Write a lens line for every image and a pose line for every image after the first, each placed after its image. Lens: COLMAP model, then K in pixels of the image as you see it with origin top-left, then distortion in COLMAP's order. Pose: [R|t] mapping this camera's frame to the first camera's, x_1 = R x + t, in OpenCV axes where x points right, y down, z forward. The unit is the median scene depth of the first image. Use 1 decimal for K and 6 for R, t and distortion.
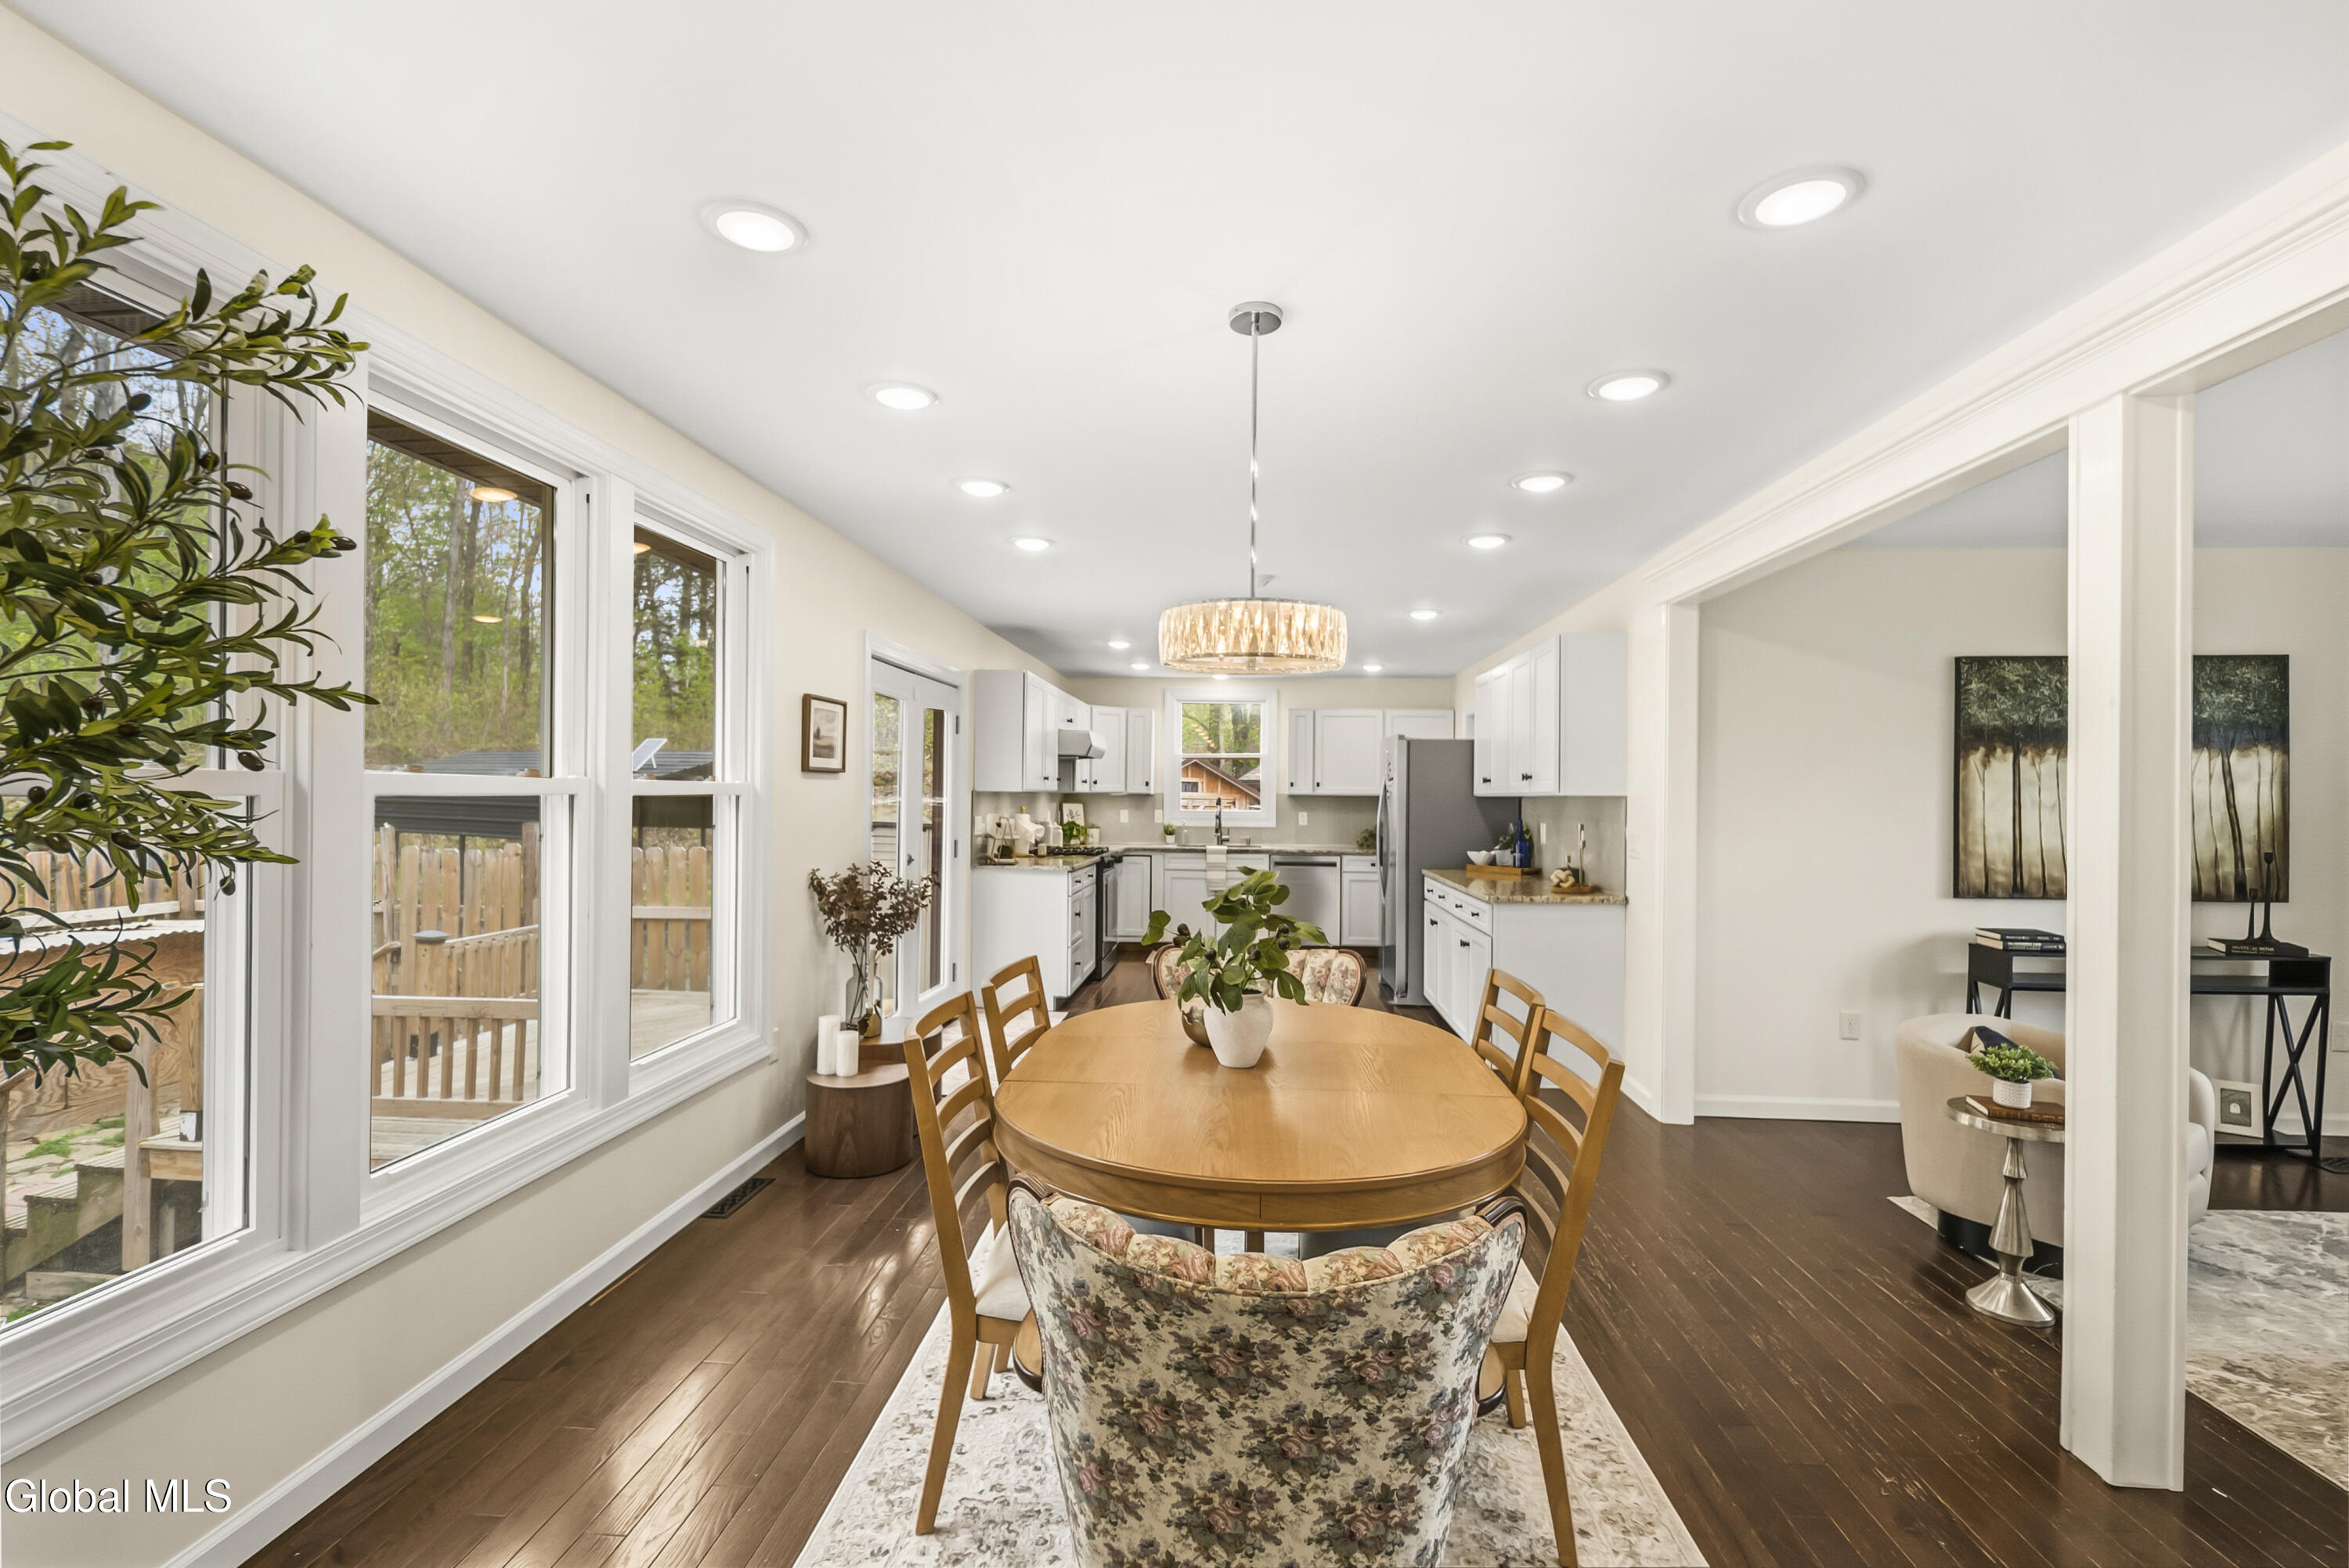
lens RADIAL K [[1060.4, 0, 1196.1], [0, 1060.4, 793.8], [0, 0, 1]] dist [0.000223, 0.000771]
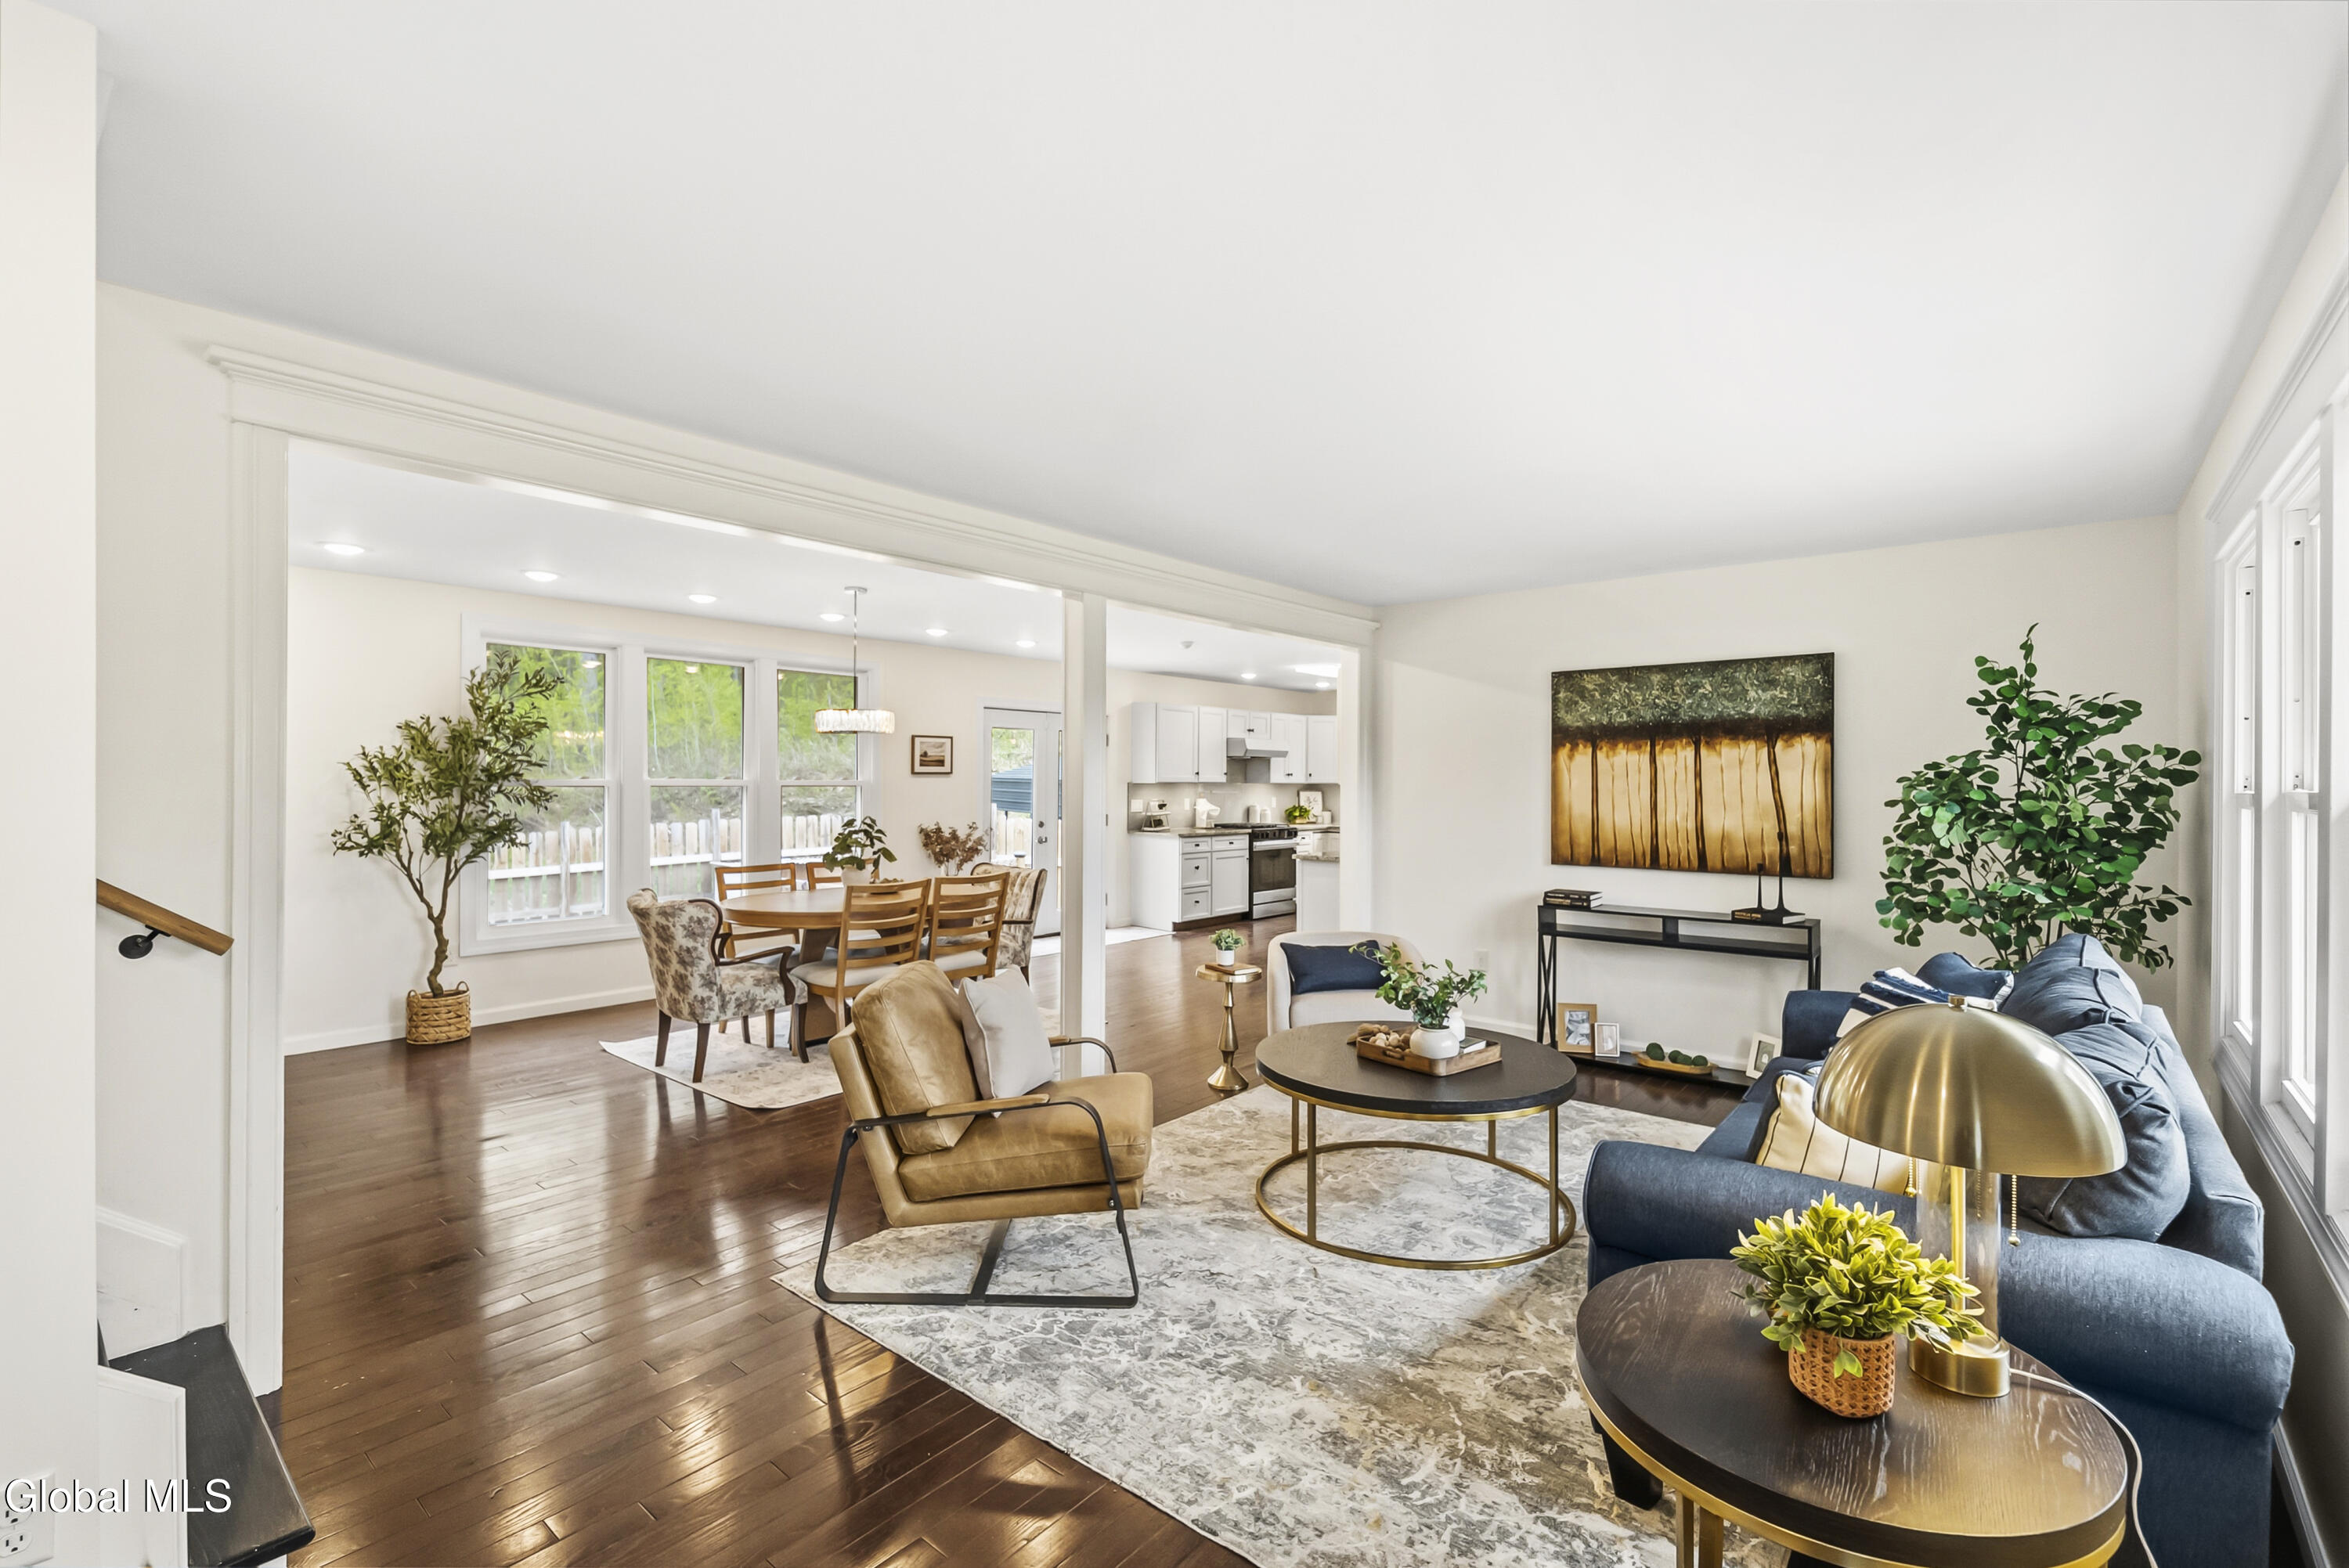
lens RADIAL K [[1060.4, 0, 1164.7], [0, 1060.4, 777.9], [0, 0, 1]] dist [0.000223, 0.000771]
pose [[0.804163, -0.008898, -0.594342, 1.099869], [0.004782, 0.999952, -0.008499, 0.004760], [0.594390, 0.003992, 0.804167, -0.285389]]
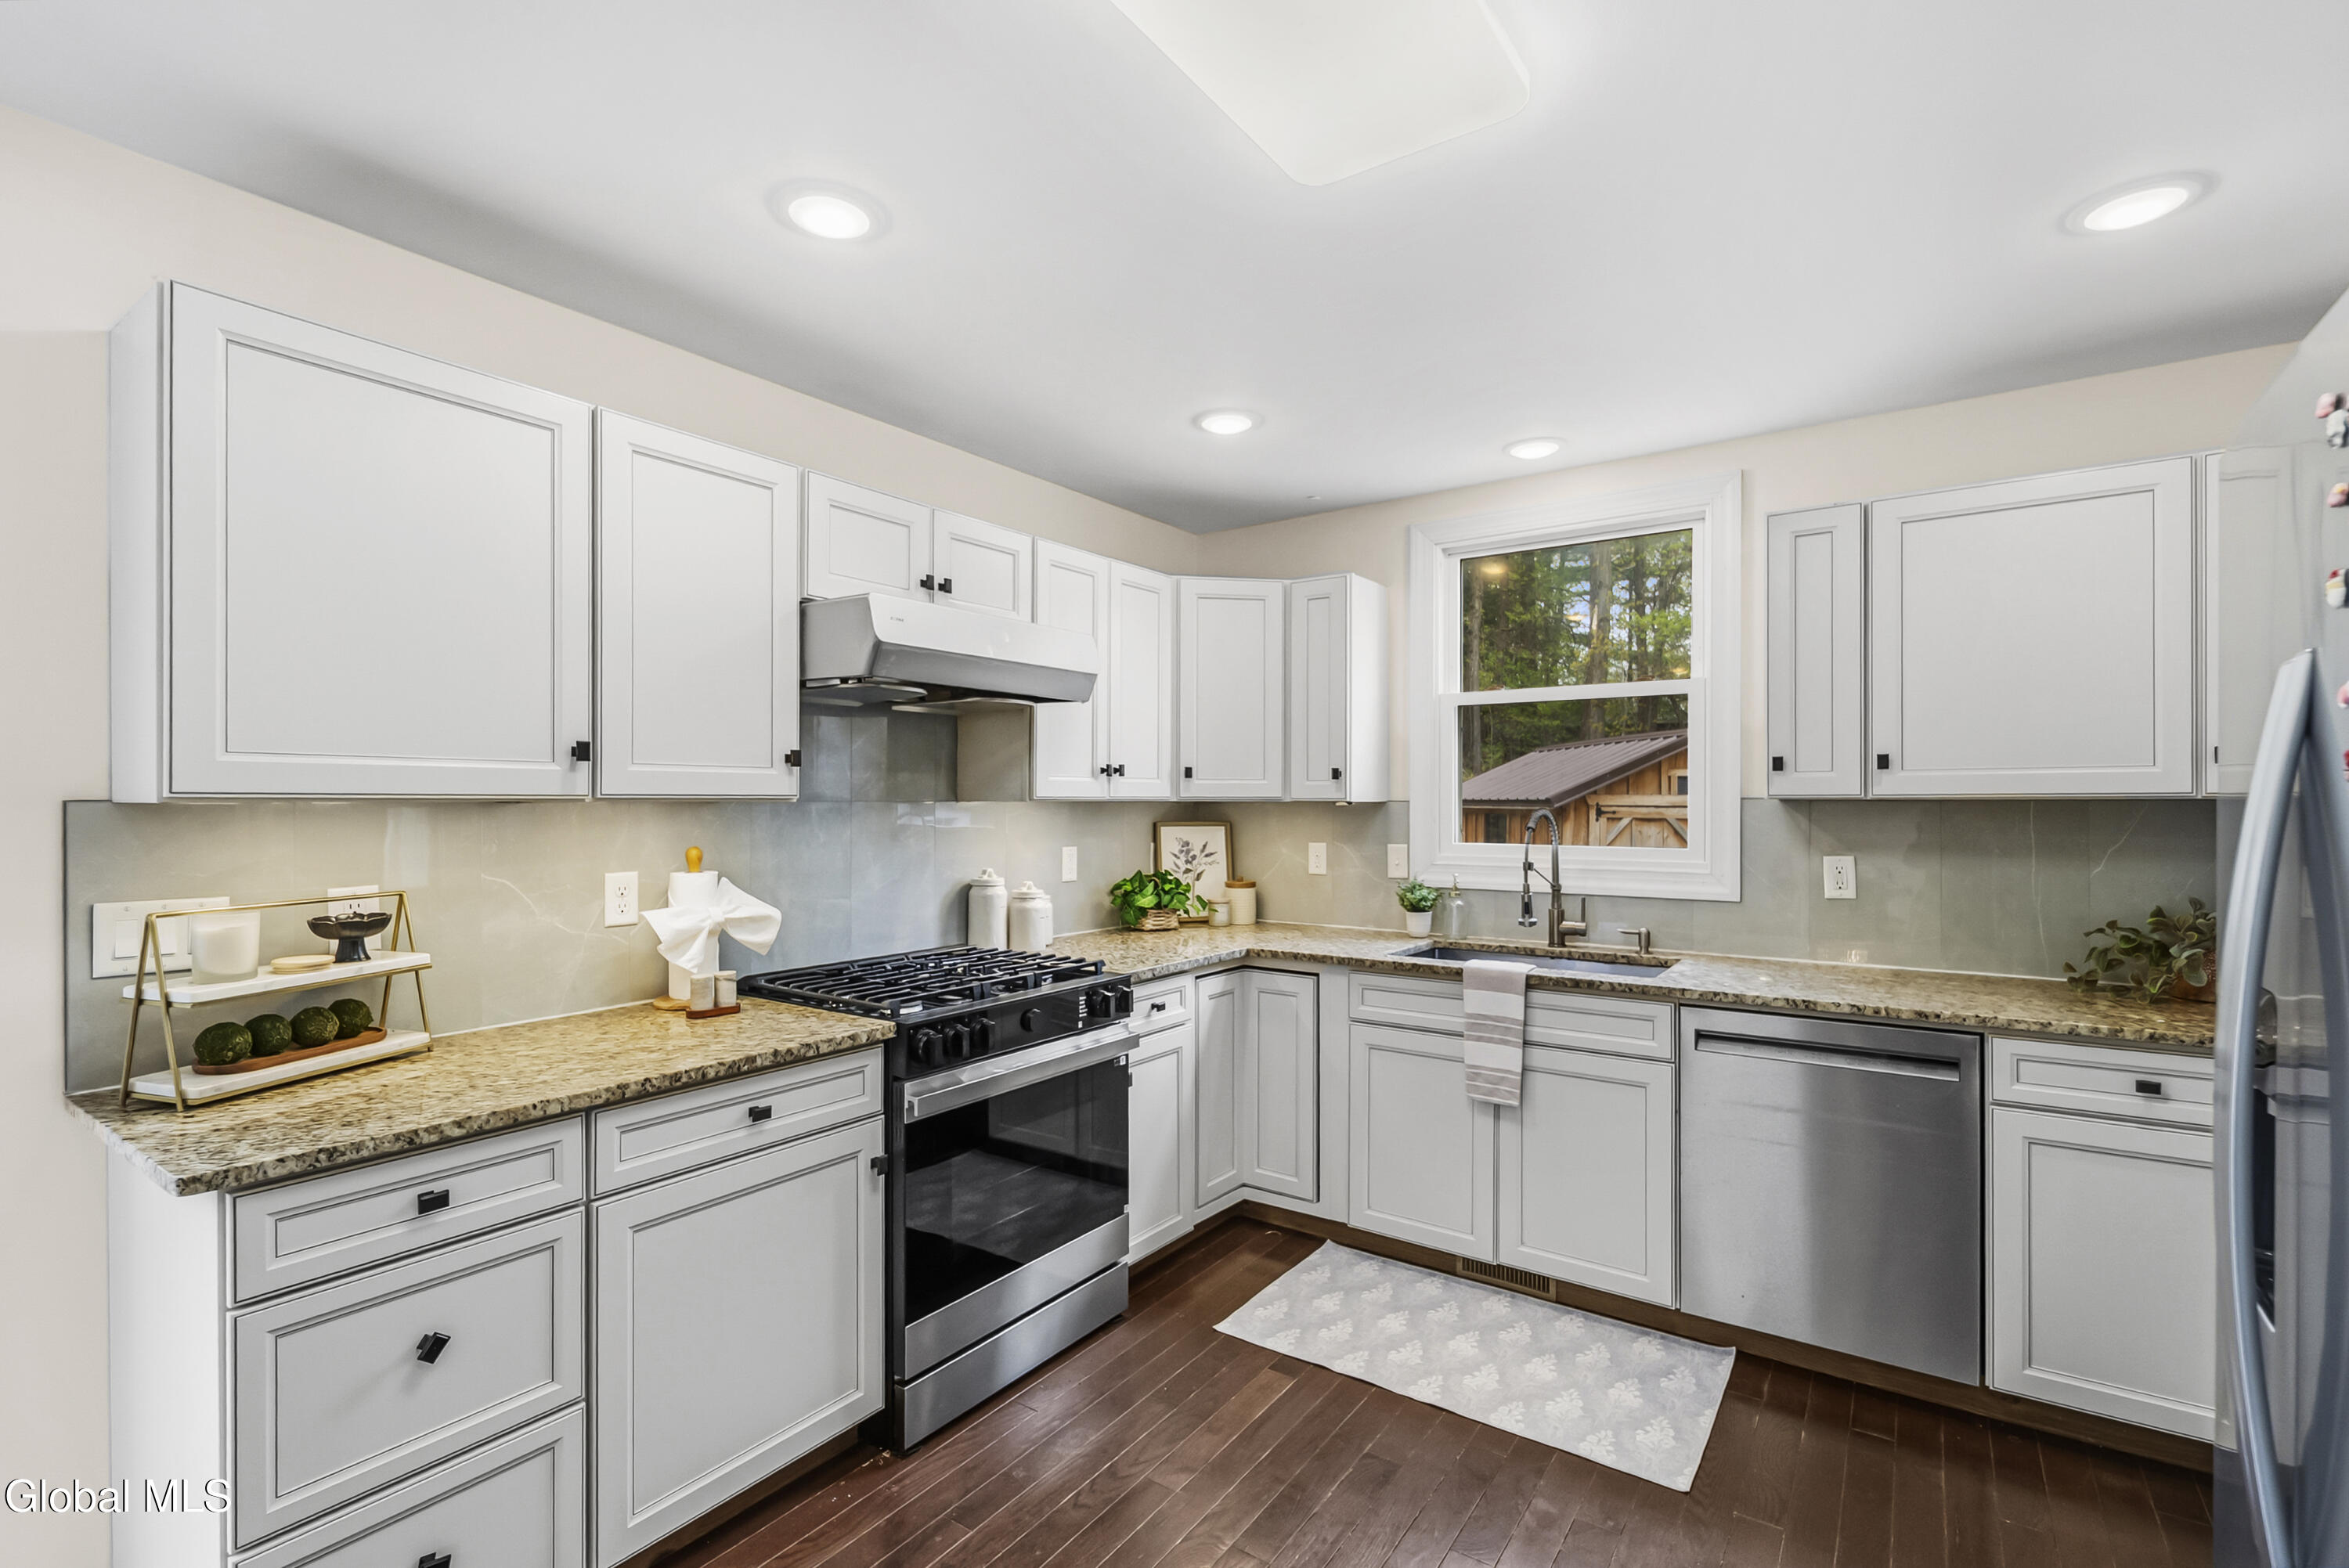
lens RADIAL K [[1060.4, 0, 1136.5], [0, 1060.4, 808.4], [0, 0, 1]] dist [0.000223, 0.000771]
pose [[0.841698, -0.008622, -0.539880, 0.206722], [0.011930, 0.999925, 0.002630, 0.001368], [0.539817, -0.008655, 0.841738, 1.384328]]
